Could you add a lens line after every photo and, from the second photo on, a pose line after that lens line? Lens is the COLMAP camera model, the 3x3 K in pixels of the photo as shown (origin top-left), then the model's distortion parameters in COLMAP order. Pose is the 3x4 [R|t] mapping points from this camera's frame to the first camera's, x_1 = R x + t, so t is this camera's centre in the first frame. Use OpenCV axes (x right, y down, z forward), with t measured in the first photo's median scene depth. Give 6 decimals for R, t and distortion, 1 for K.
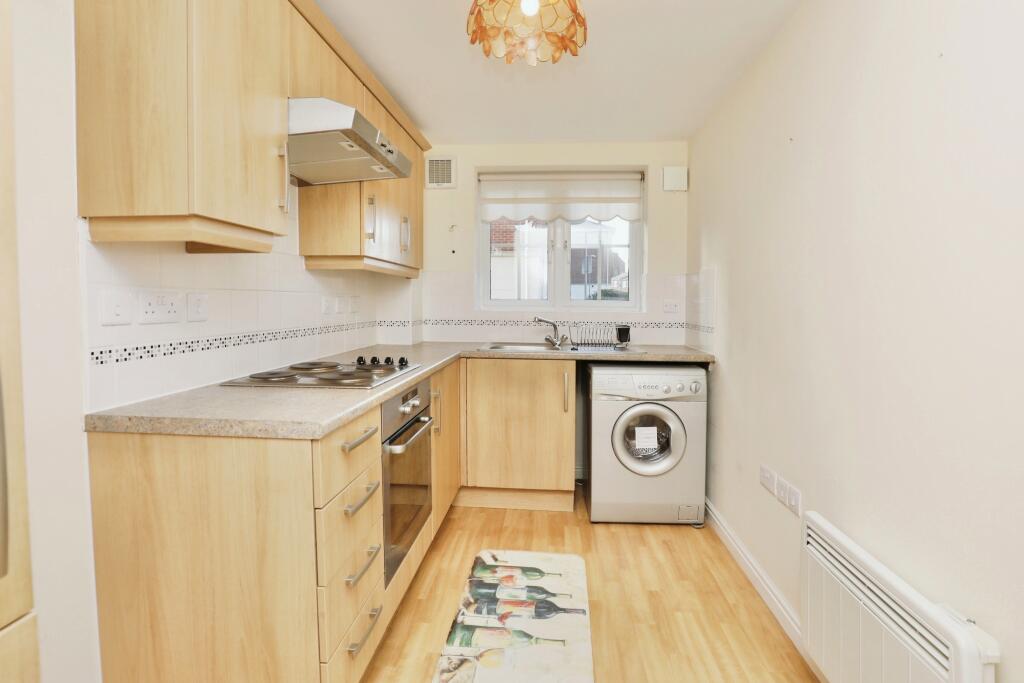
lens RADIAL K [[501.4, 0, 512.2], [0, 501.4, 316.1], [0, 0, 1]] dist [-0.032845, 0.001635]
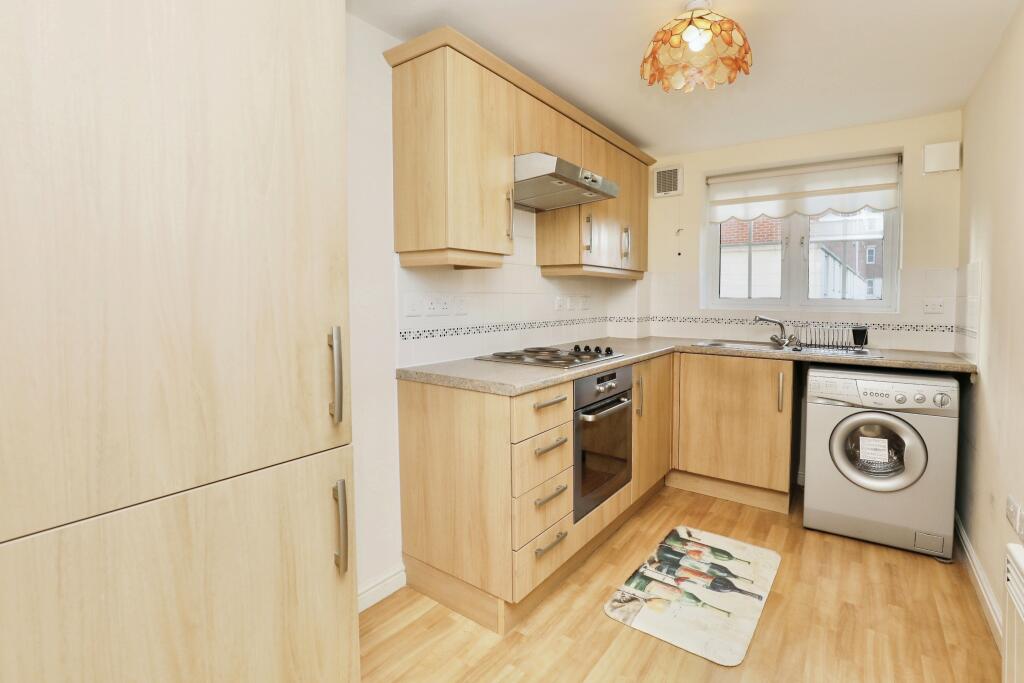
lens RADIAL K [[501.4, 0, 512.2], [0, 501.4, 316.1], [0, 0, 1]] dist [-0.032845, 0.001635]
pose [[0.845402, 0.018155, -0.533822, 0.214066], [-0.013774, 0.999831, 0.012190, -0.004429], [0.533953, -0.002953, 0.845509, -0.139070]]
